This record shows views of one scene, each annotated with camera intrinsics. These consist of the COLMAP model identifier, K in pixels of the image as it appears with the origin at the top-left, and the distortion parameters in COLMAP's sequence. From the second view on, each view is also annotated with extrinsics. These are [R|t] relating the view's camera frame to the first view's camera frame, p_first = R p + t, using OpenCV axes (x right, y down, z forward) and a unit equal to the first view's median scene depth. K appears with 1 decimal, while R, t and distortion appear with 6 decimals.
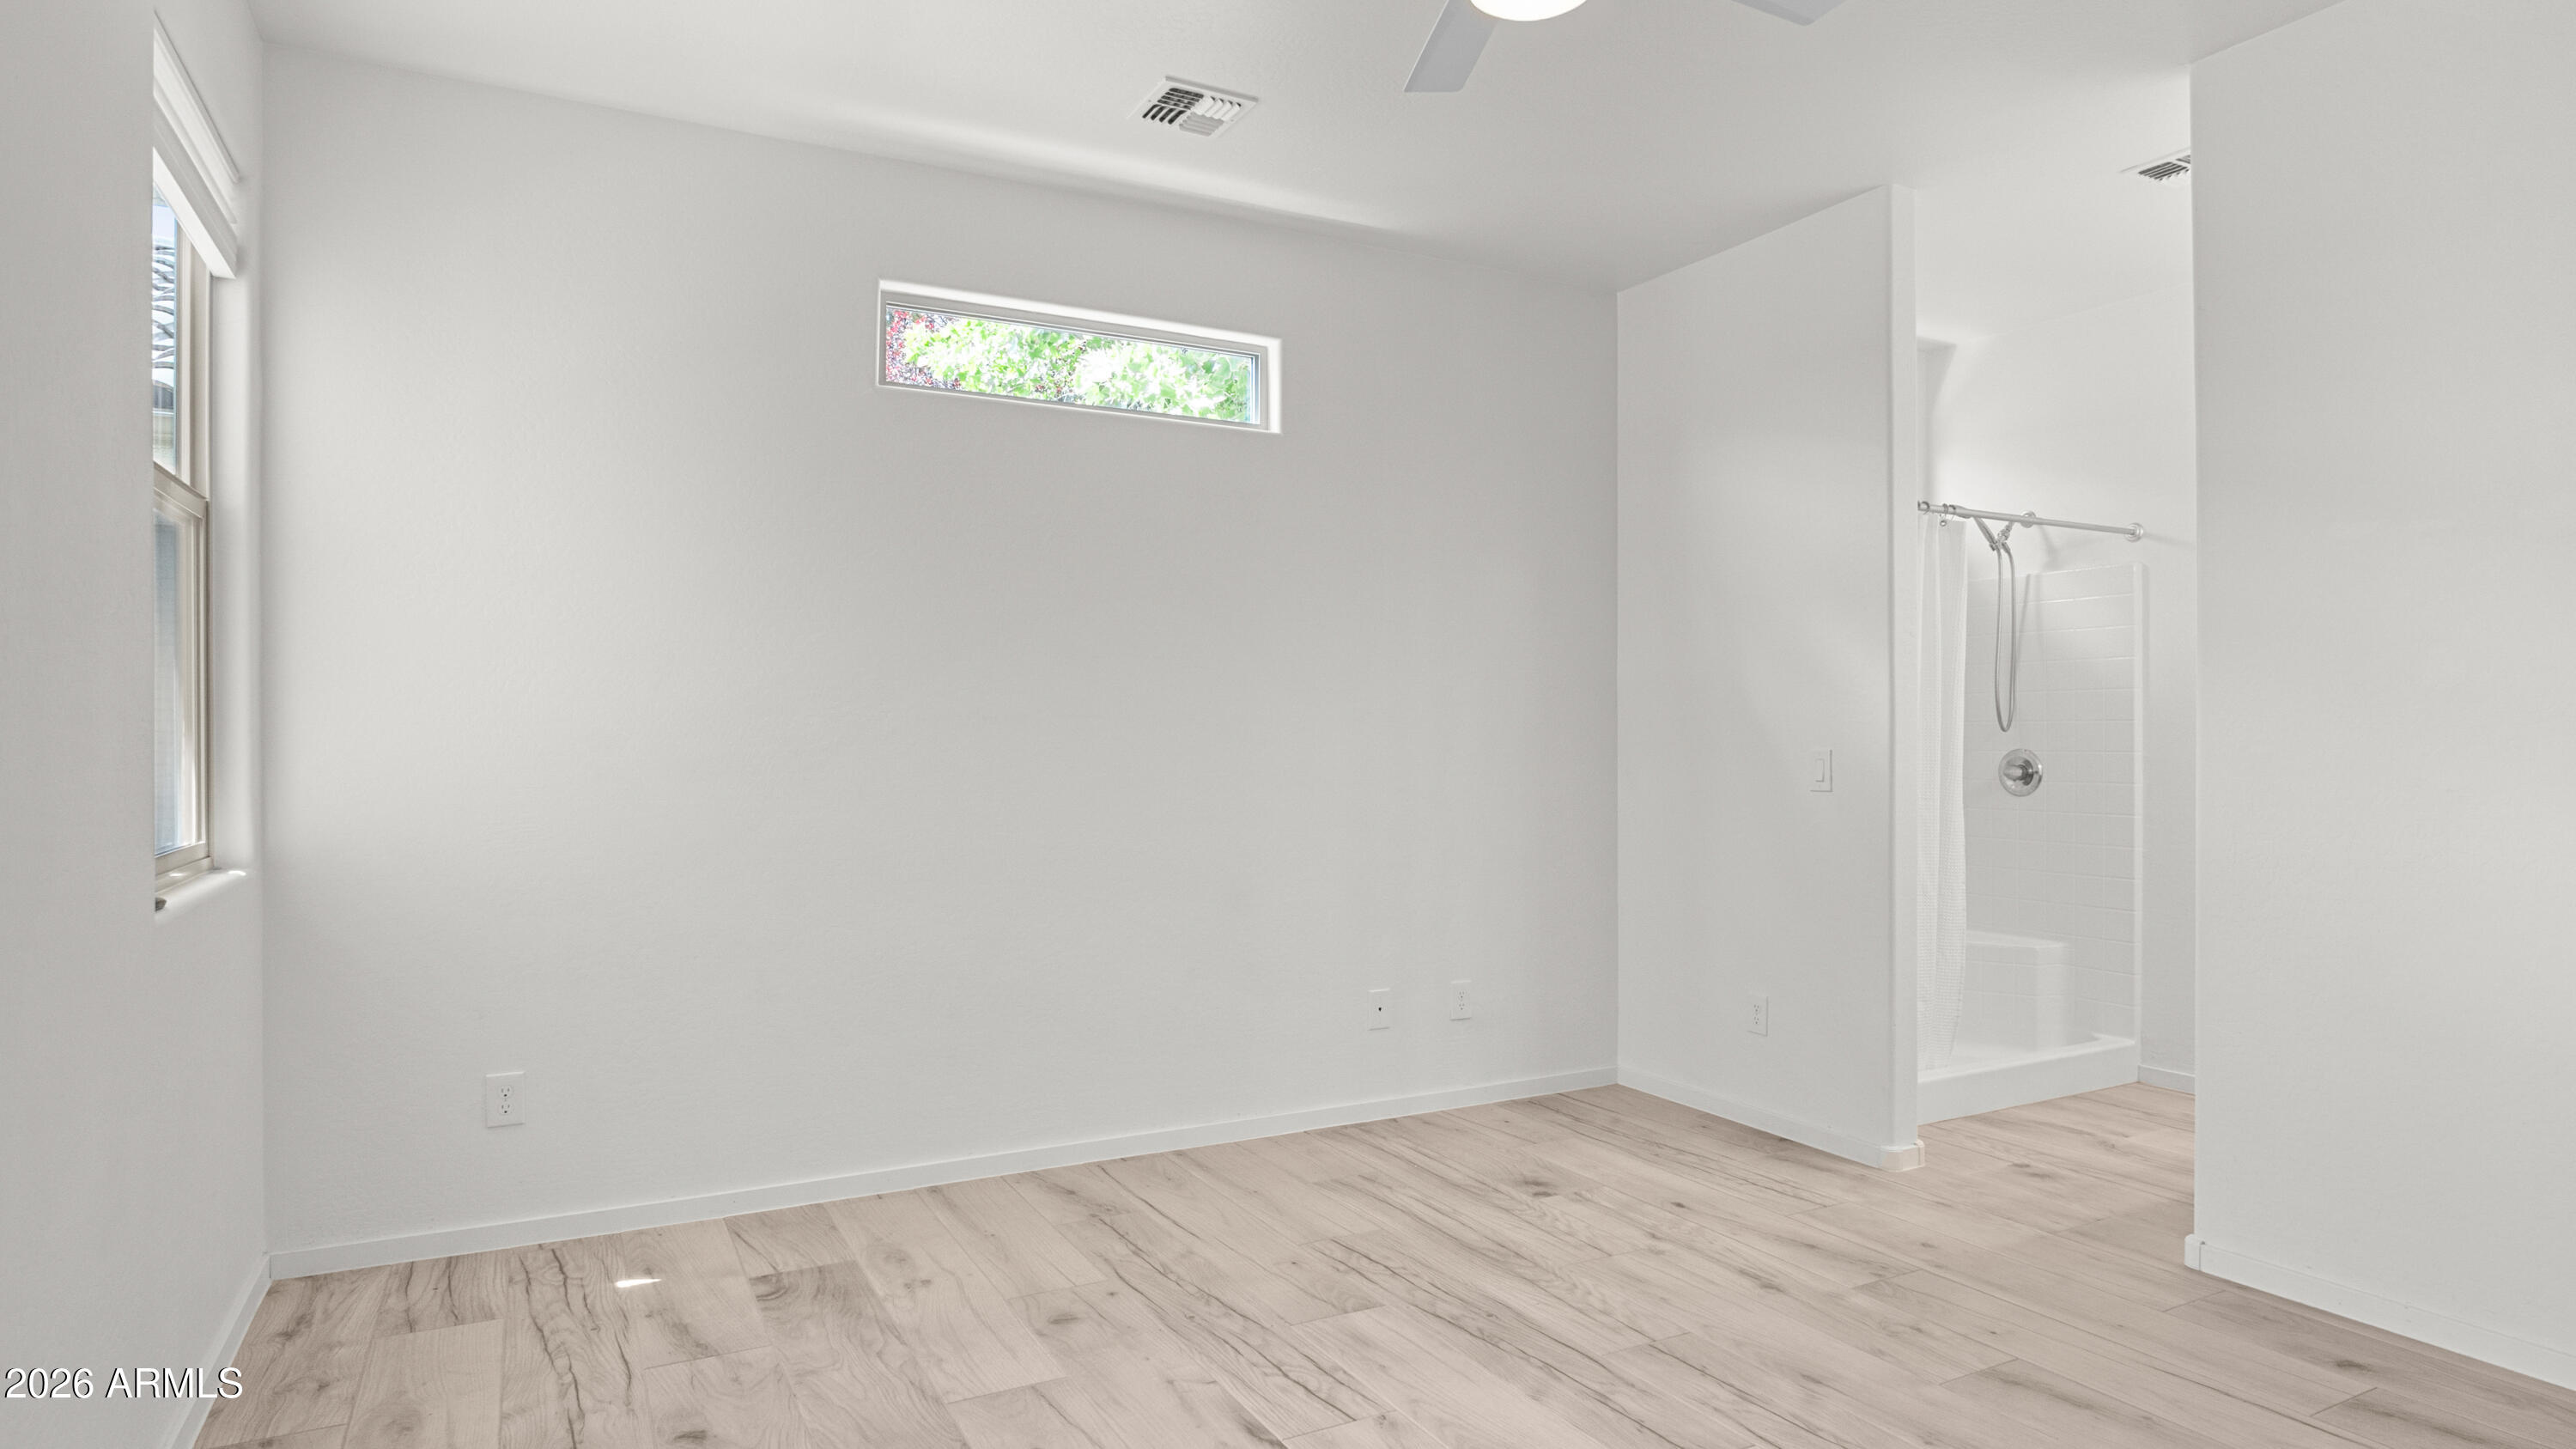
lens RADIAL K [[1419.6, 0, 1297.7], [0, 1419.6, 721.3], [0, 0, 1]] dist [-0.011723, 0.000667]
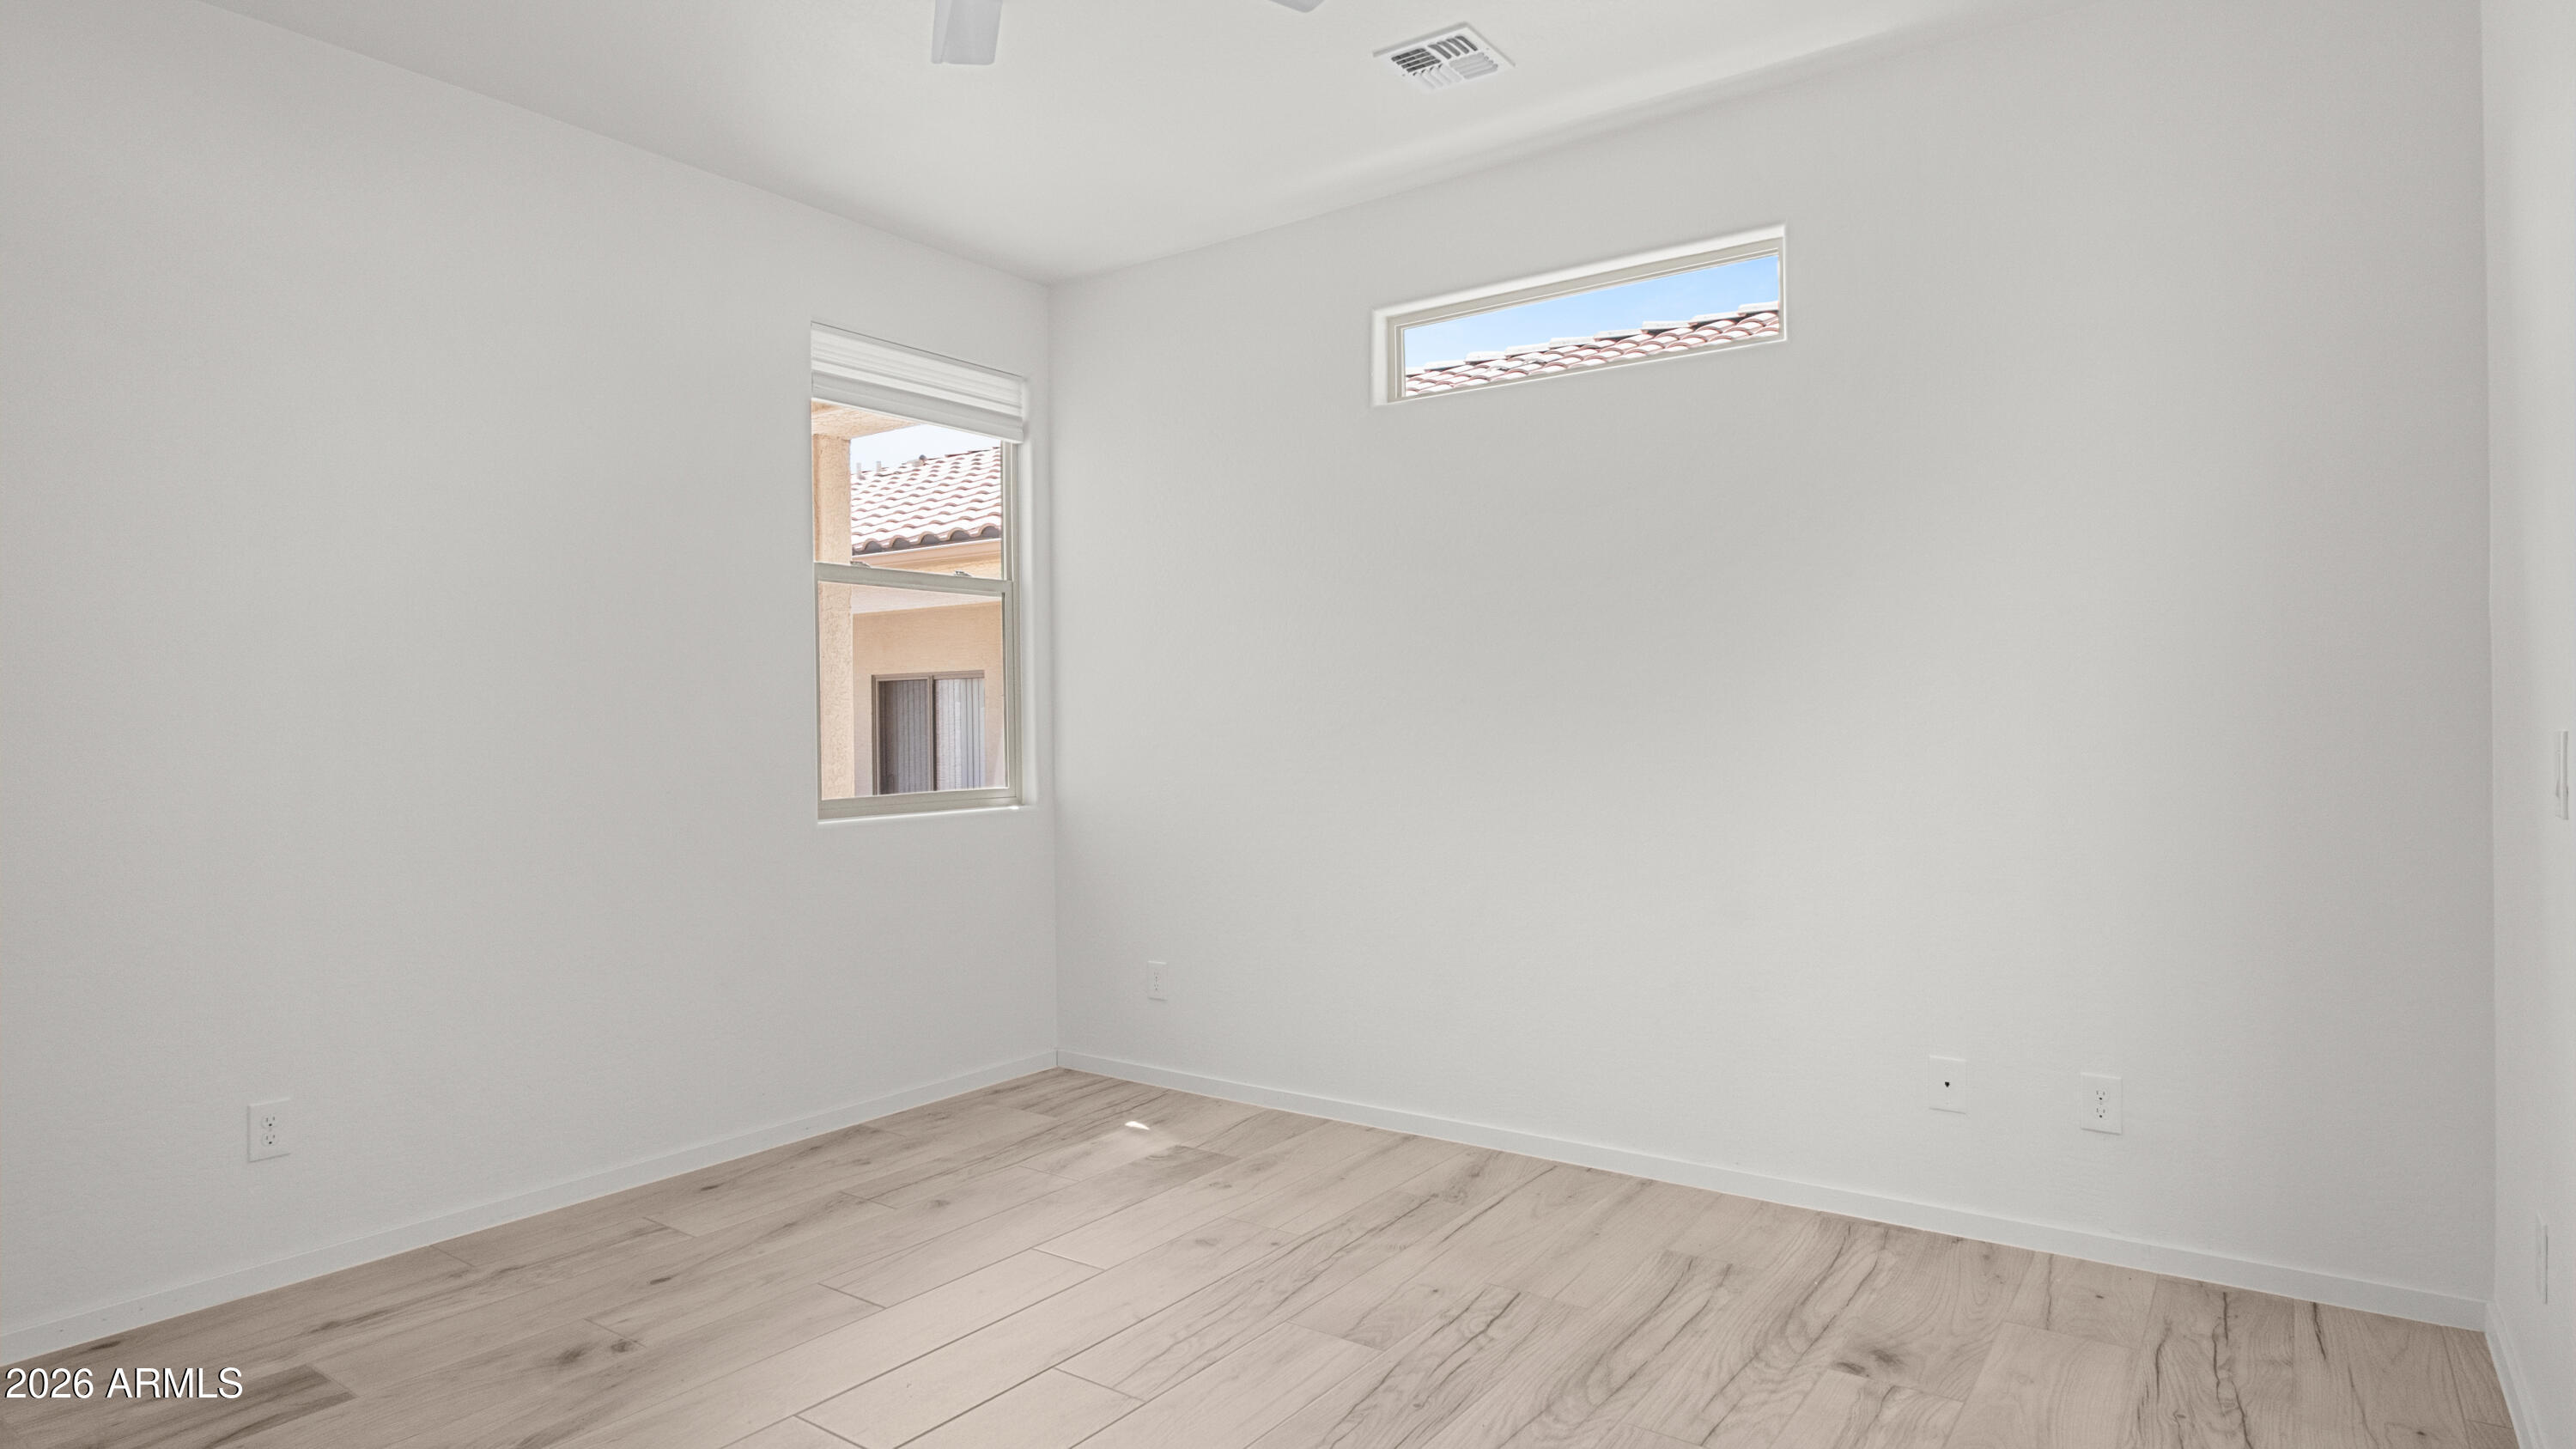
lens RADIAL K [[1419.6, 0, 1281.4], [0, 1419.6, 723.4], [0, 0, 1]] dist [-0.011723, 0.000667]
pose [[0.433001, -0.003921, -0.901385, 0.720320], [0.020679, 0.999771, 0.005585, 0.006463], [0.901156, -0.021058, 0.432983, 0.477306]]
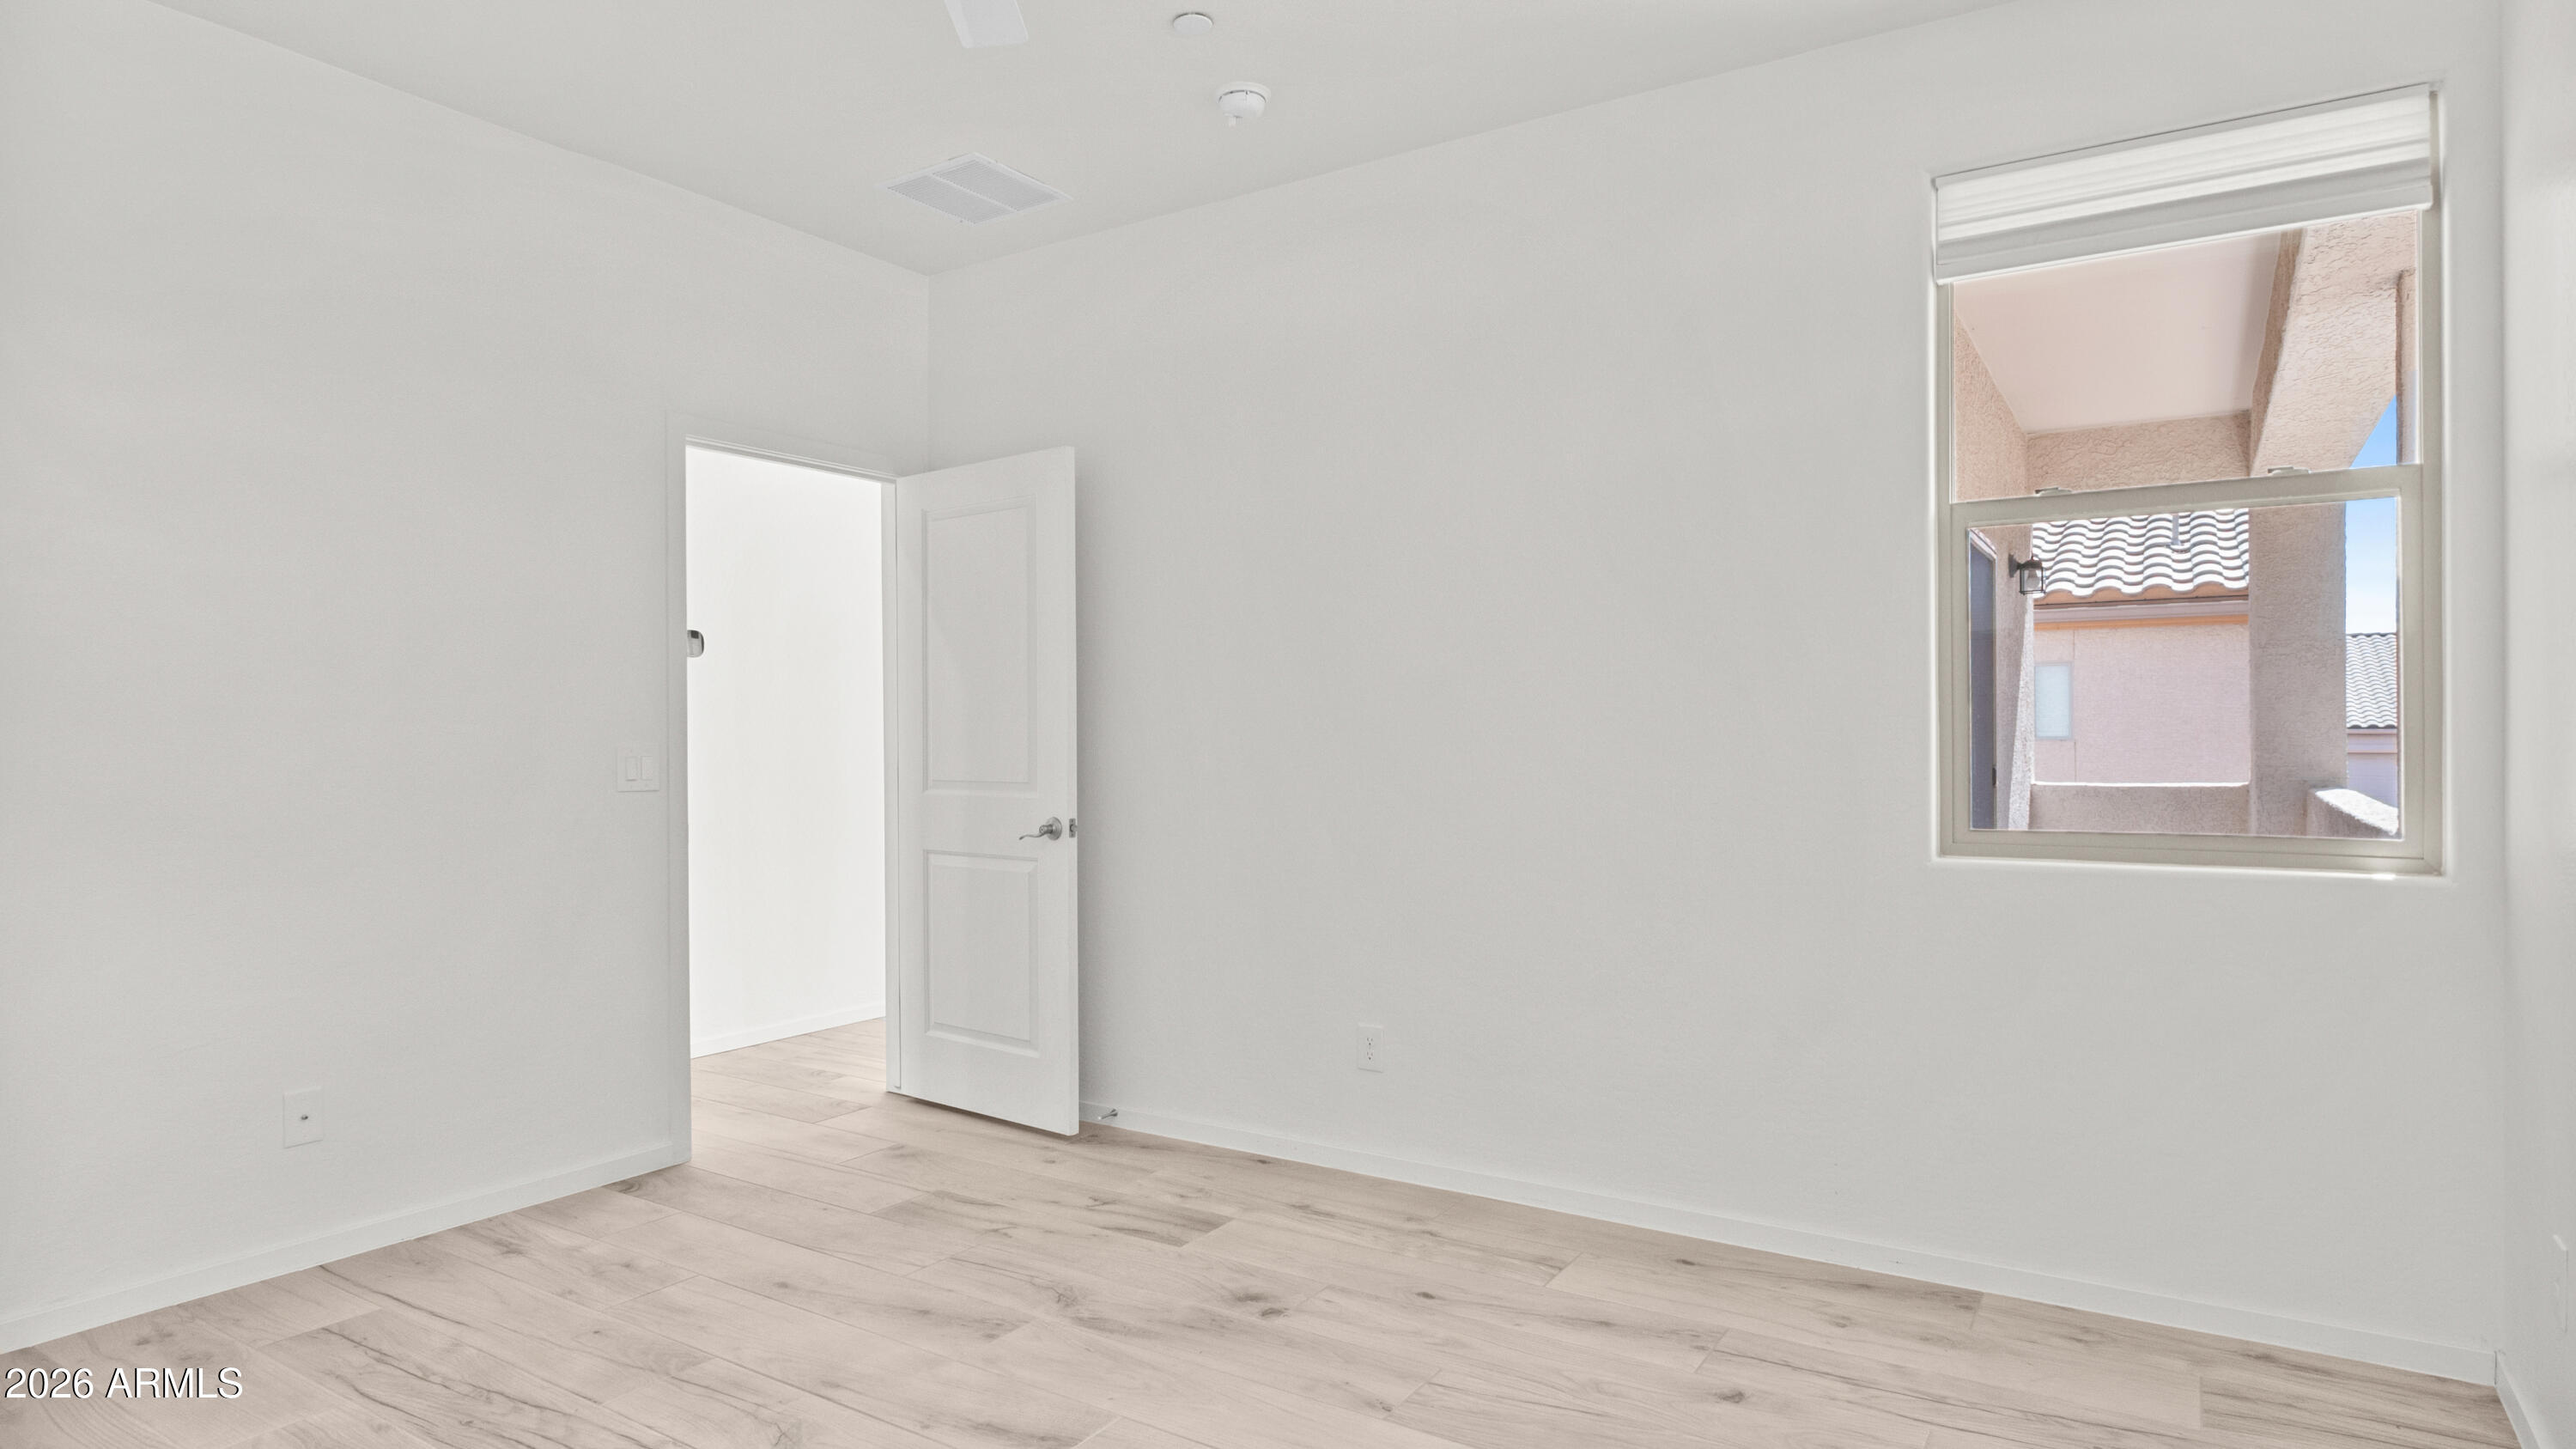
lens RADIAL K [[1419.6, 0, 1291.7], [0, 1419.6, 744.4], [0, 0, 1]] dist [-0.011723, 0.000667]
pose [[-0.877284, 0.008427, -0.479898, 0.245556], [0.009196, 0.999957, 0.000750, 0.013024], [0.479884, -0.003755, -0.877324, 1.214854]]
